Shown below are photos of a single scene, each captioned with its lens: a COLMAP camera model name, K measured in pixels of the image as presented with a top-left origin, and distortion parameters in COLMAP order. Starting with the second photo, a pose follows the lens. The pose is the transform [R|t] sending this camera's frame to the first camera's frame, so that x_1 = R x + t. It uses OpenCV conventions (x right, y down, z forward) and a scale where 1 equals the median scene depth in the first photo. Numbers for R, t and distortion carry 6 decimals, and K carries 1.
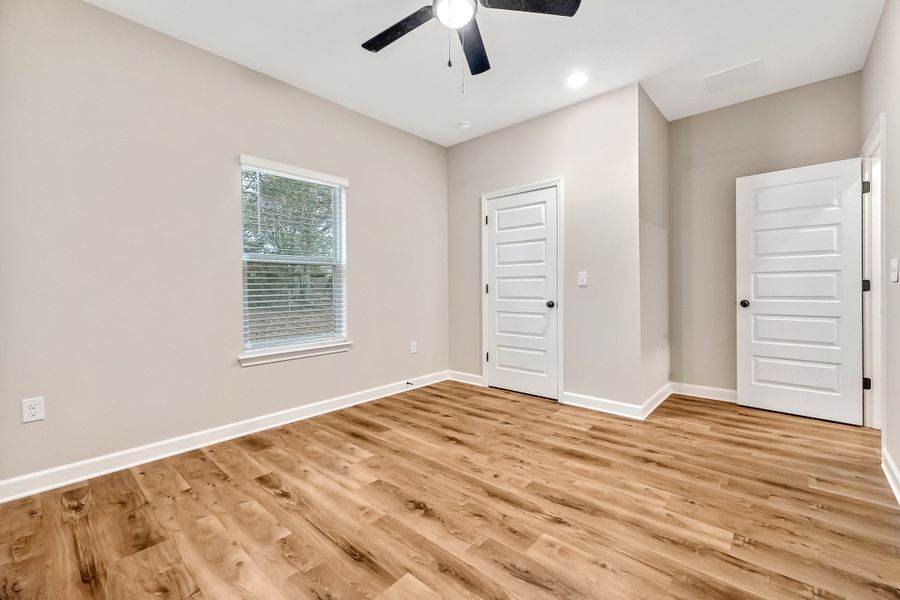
lens RADIAL K [[377.9, 0, 451.8], [0, 377.9, 304.6], [0, 0, 1]] dist [0.004643, -0.000176]
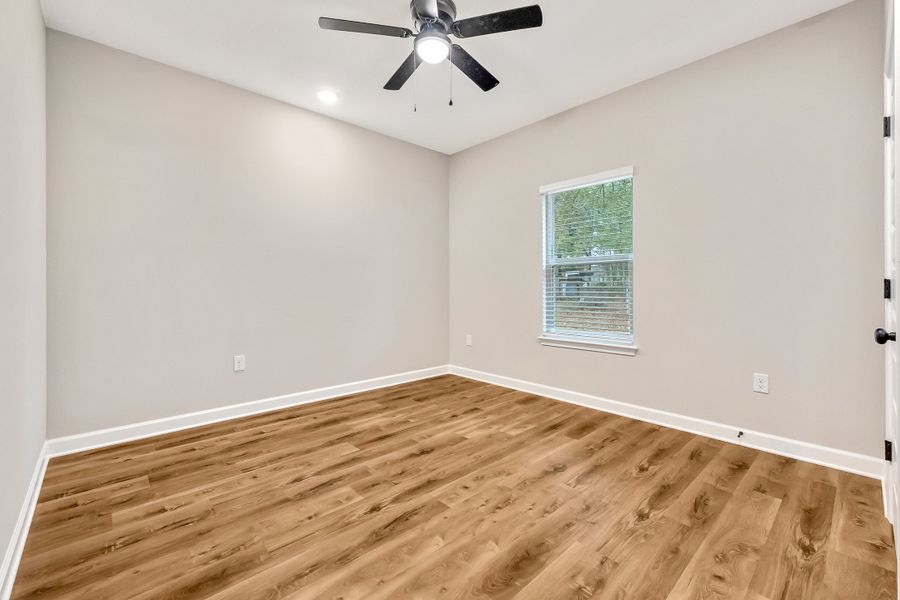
lens RADIAL K [[377.9, 0, 448.7], [0, 377.9, 287.6], [0, 0, 1]] dist [0.004643, -0.000176]
pose [[-0.096050, 0.008417, -0.995341, 0.846127], [-0.042480, 0.999019, 0.012548, -0.038751], [0.994470, 0.043487, -0.095598, 0.833133]]
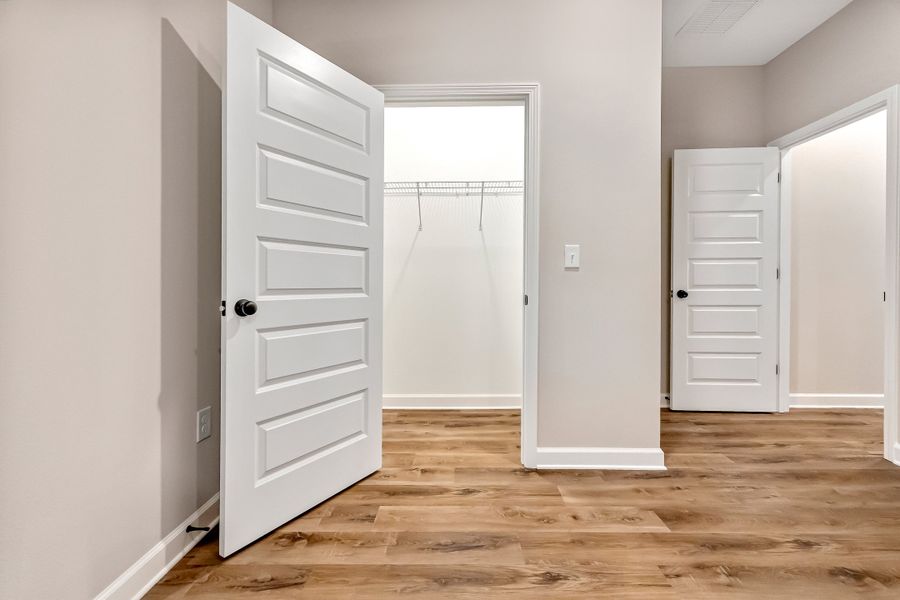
lens RADIAL K [[377.9, 0, 448.3], [0, 377.9, 287.1], [0, 0, 1]] dist [0.004643, -0.000176]
pose [[0.754276, 0.001838, 0.656555, -0.251072], [0.027999, 0.998996, -0.034963, -0.003559], [-0.655960, 0.044754, 0.753468, 0.829026]]
